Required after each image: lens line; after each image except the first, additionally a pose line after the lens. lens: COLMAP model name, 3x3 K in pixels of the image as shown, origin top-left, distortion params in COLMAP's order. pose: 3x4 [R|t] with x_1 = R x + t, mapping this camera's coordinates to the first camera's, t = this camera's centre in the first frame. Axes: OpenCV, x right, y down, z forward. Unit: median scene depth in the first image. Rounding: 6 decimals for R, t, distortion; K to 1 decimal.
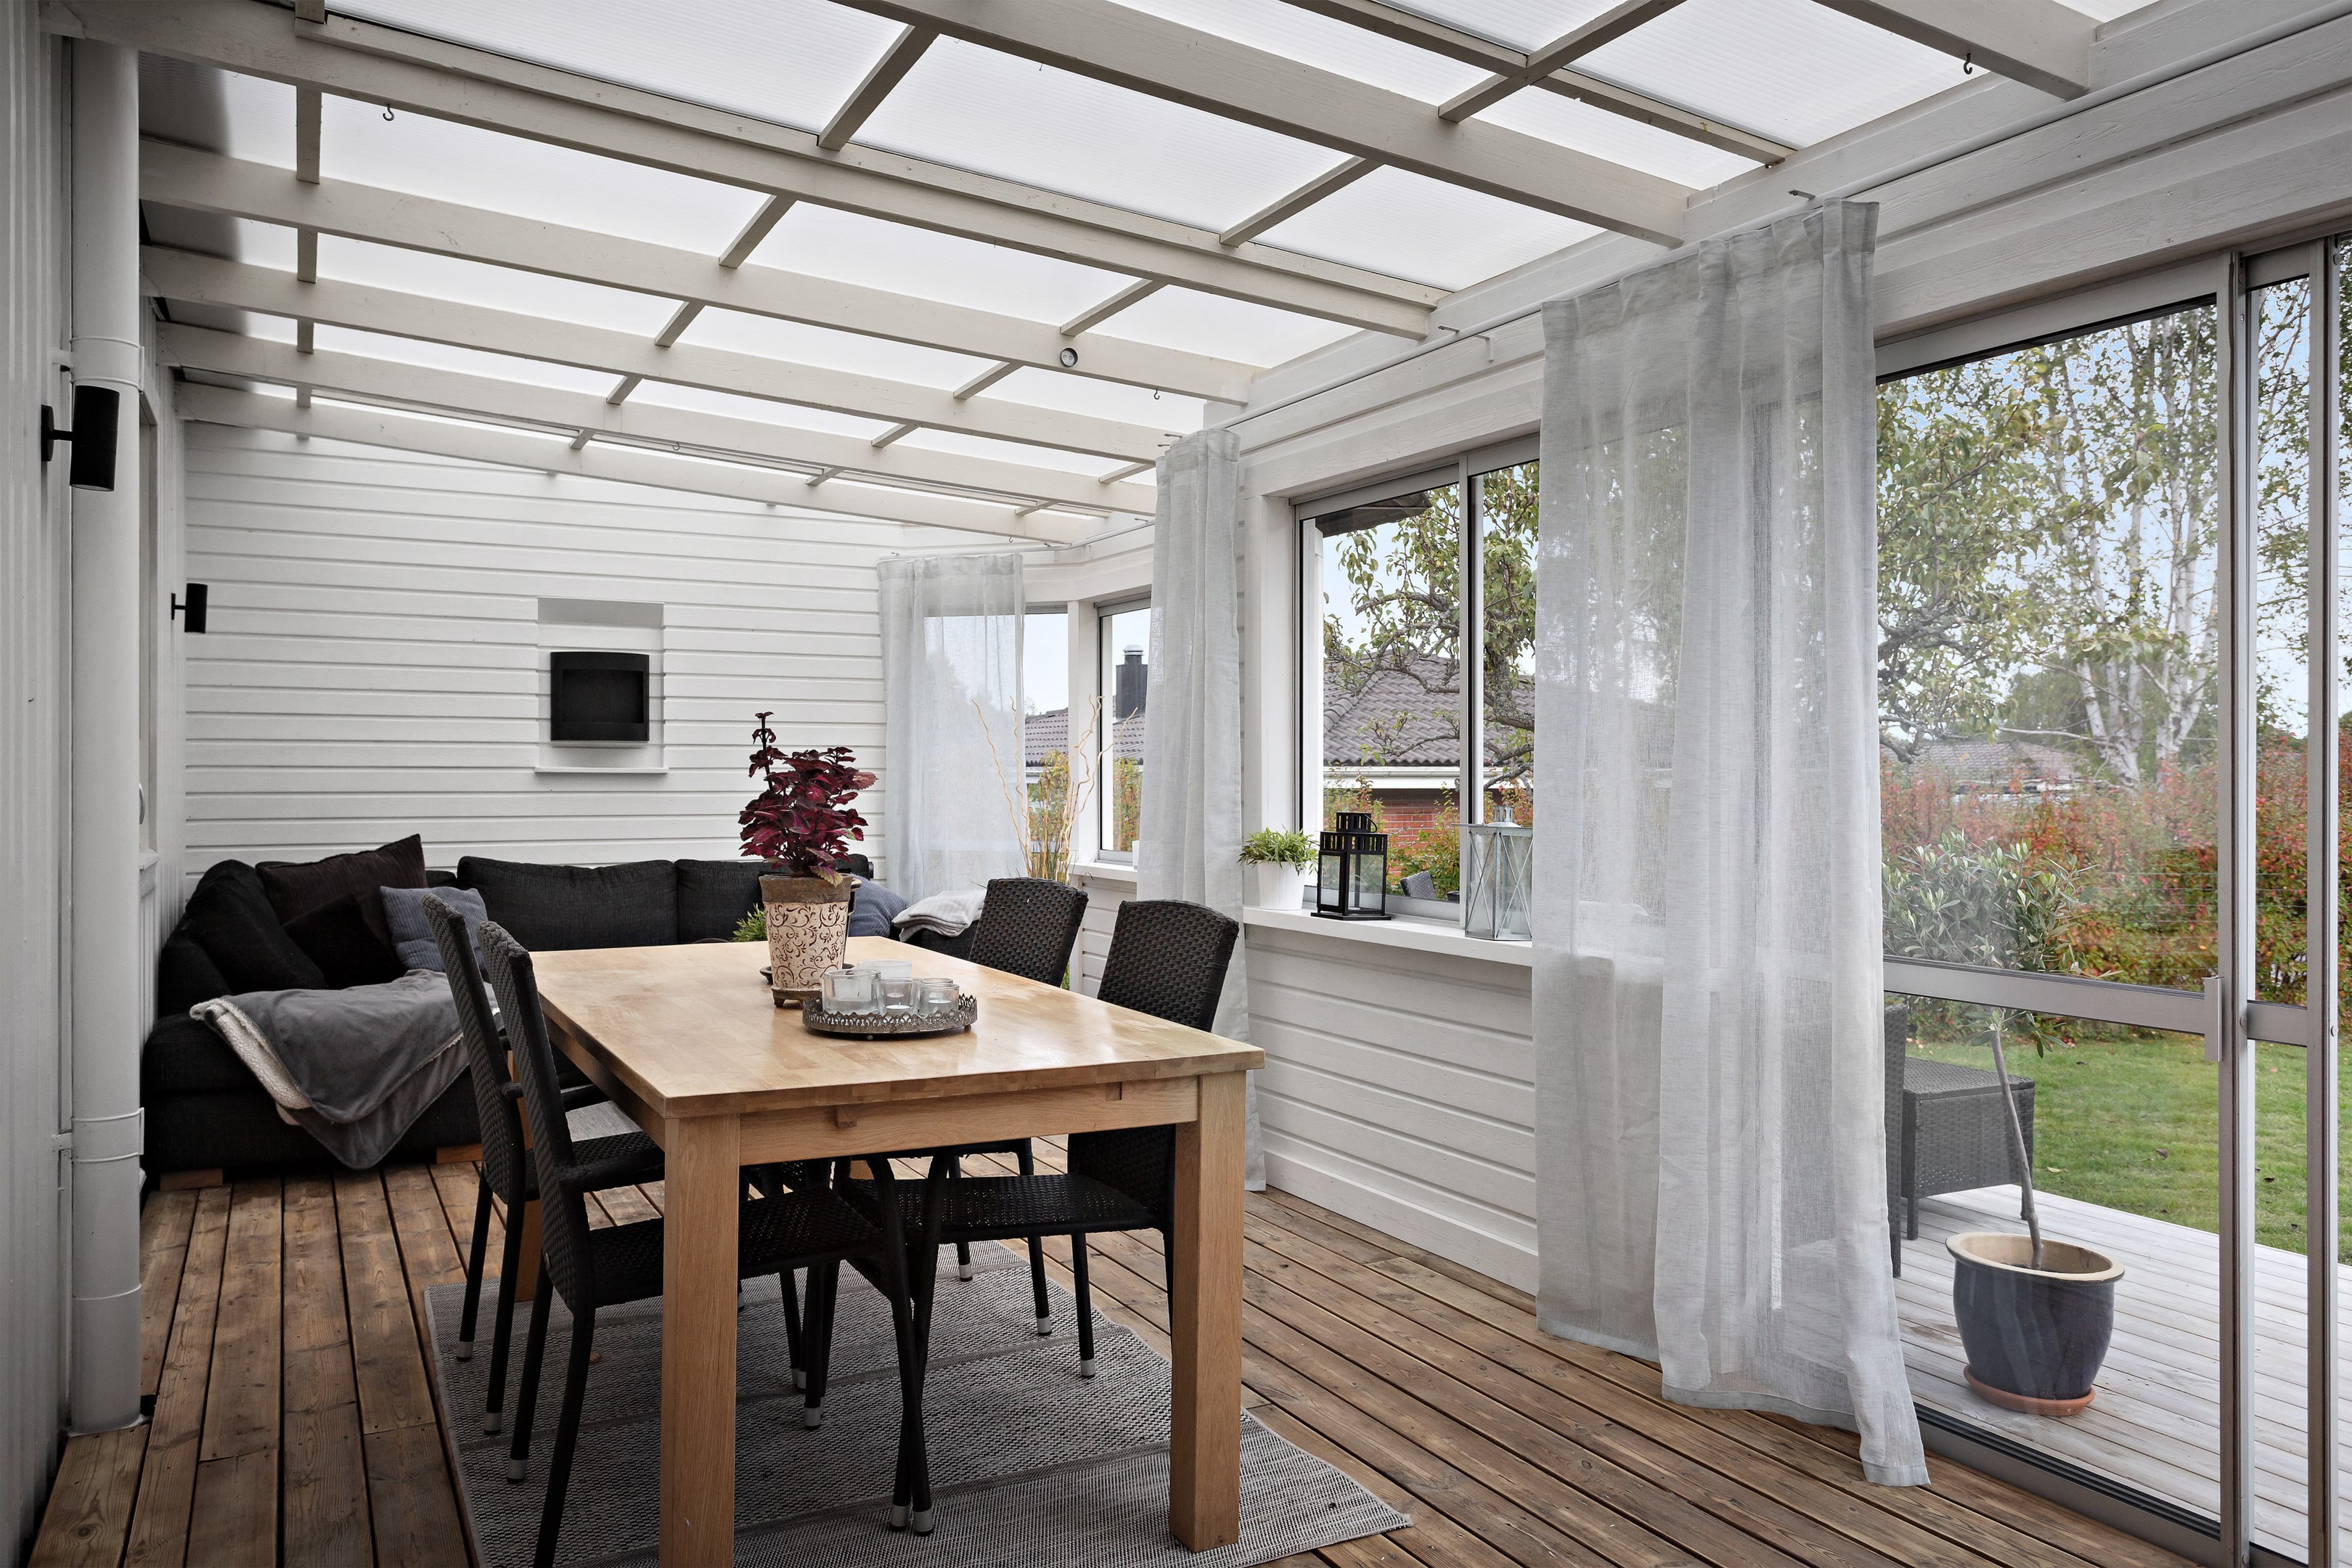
lens RADIAL K [[1634.1, 0, 1176.1], [0, 1634.1, 785.3], [0, 0, 1]] dist [-0.009900, -0.001043]
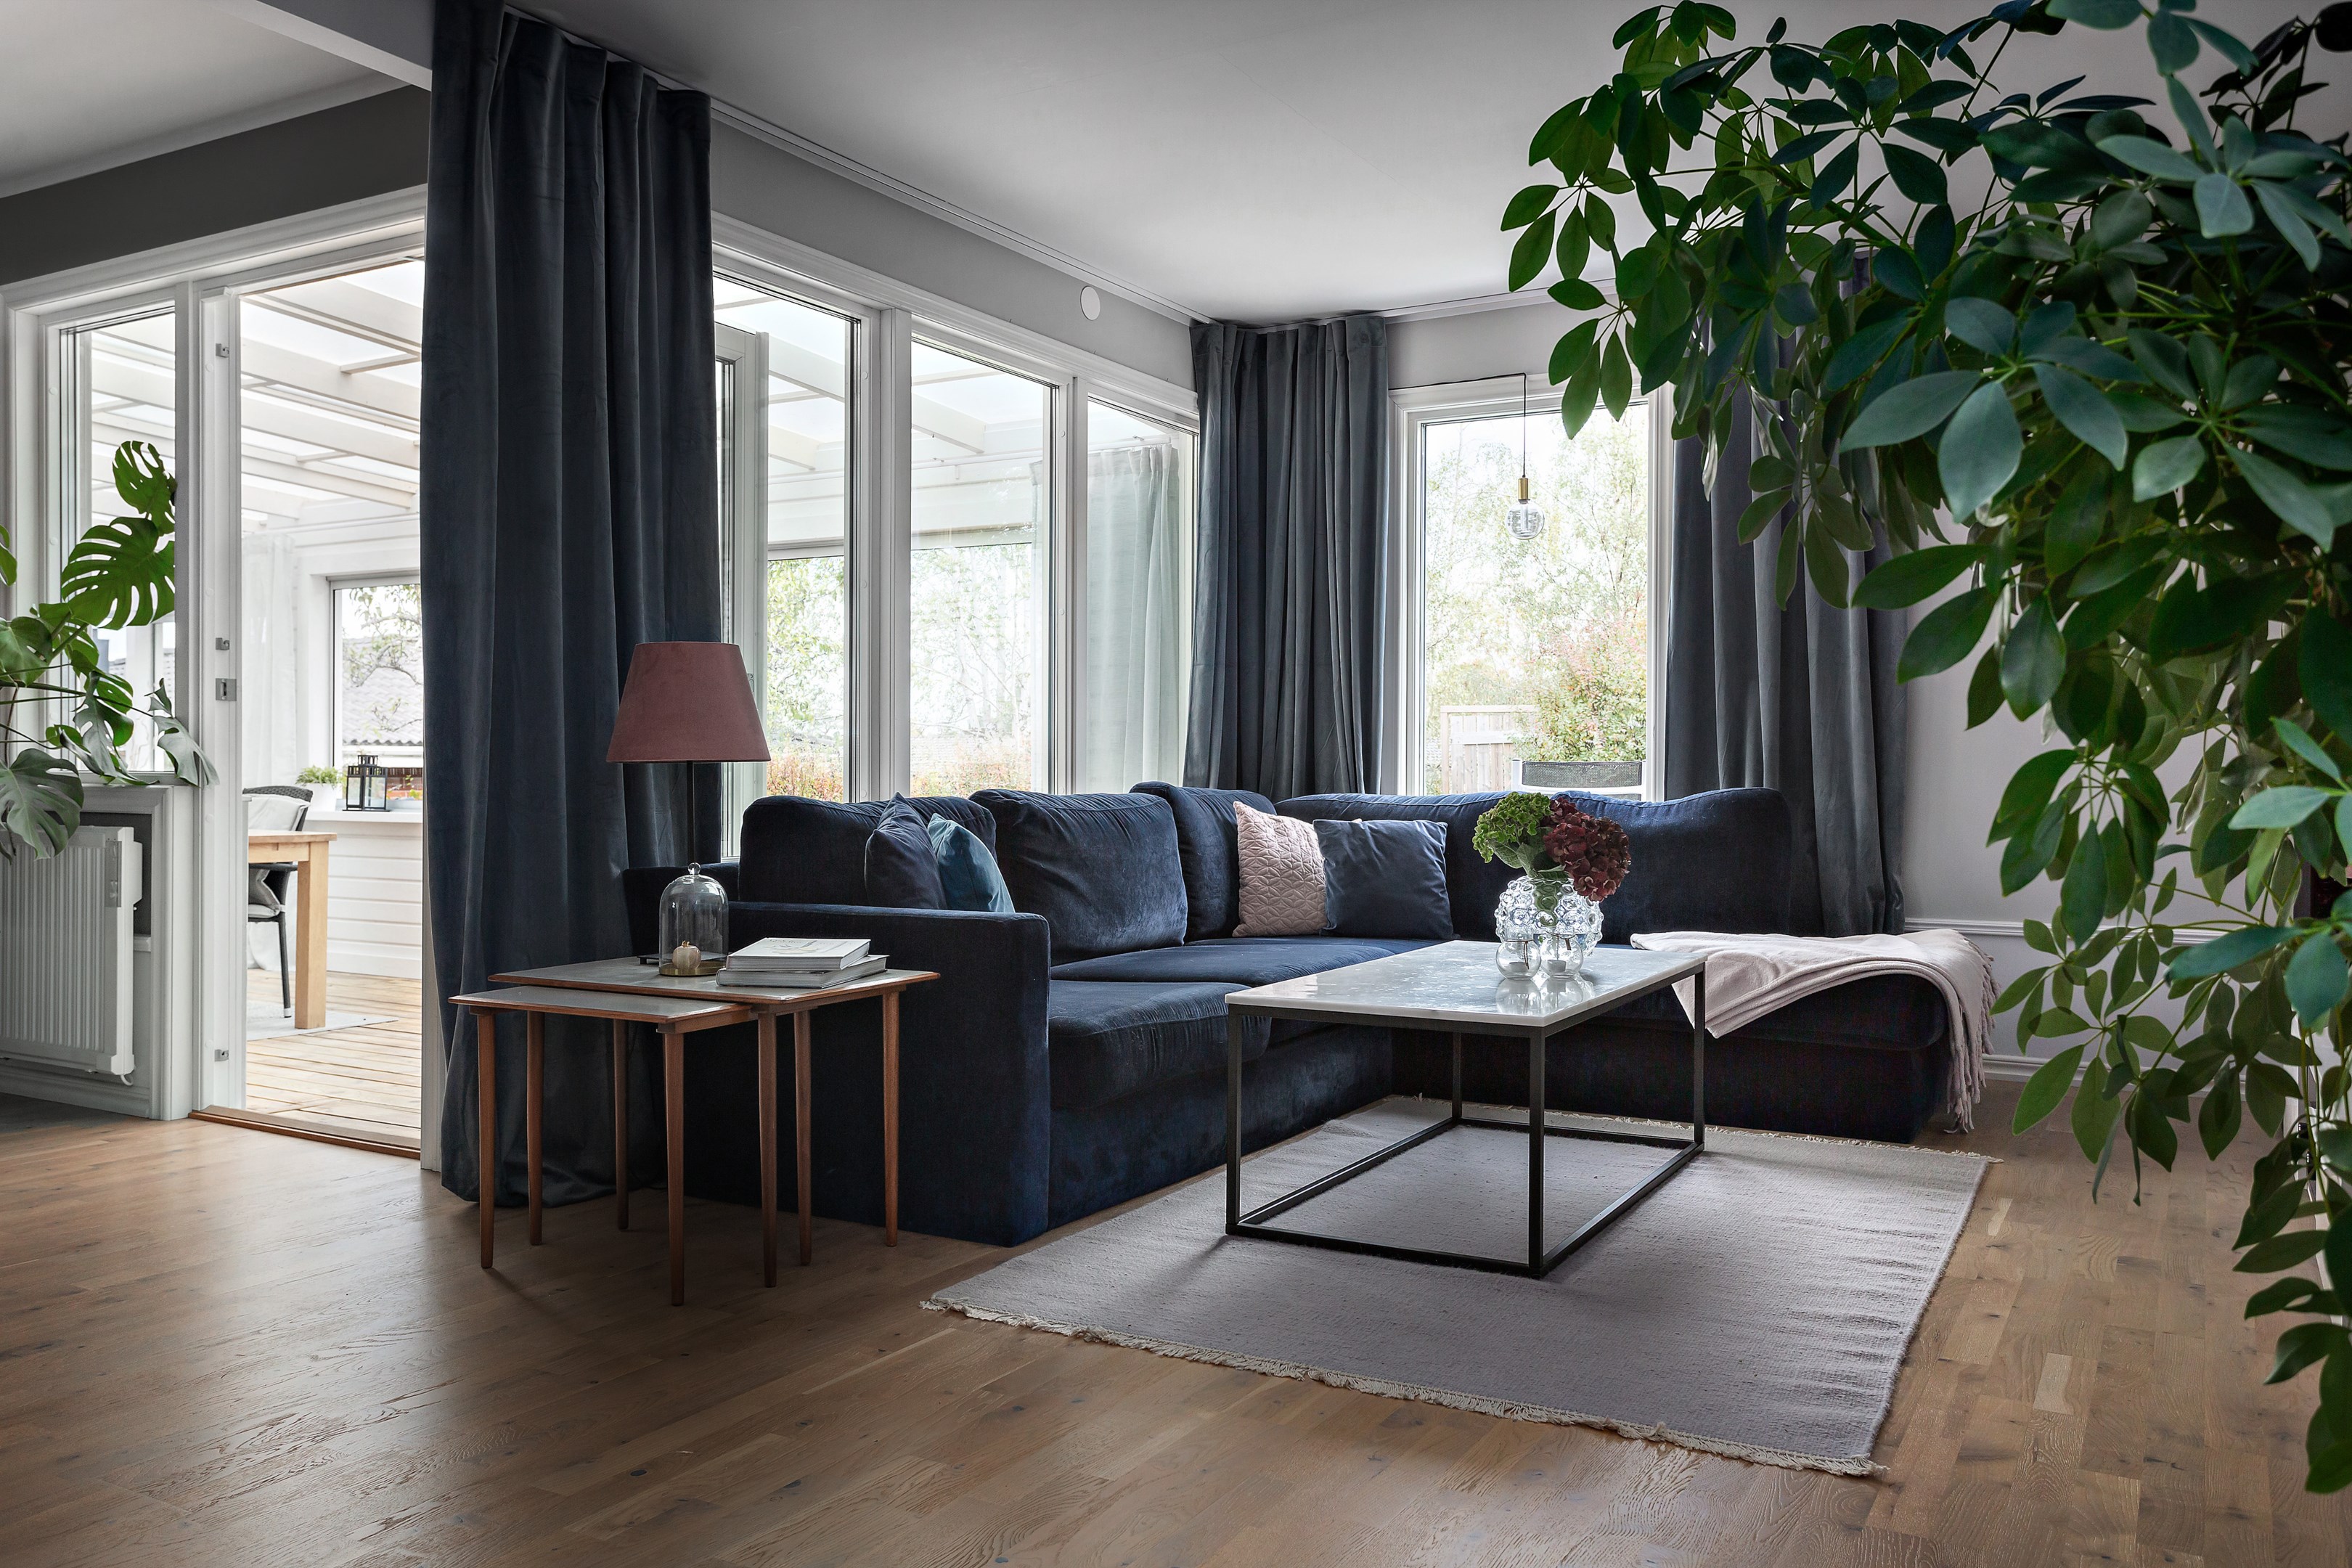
lens RADIAL K [[1773.2, 0, 1180.2], [0, 1773.2, 777.4], [0, 0, 1]] dist [0.004413, 0.000909]
pose [[0.850831, 0.002539, 0.525433, -0.168660], [-0.001691, 0.999996, -0.002094, 0.046171], [-0.525436, 0.000893, 0.850832, -1.224000]]
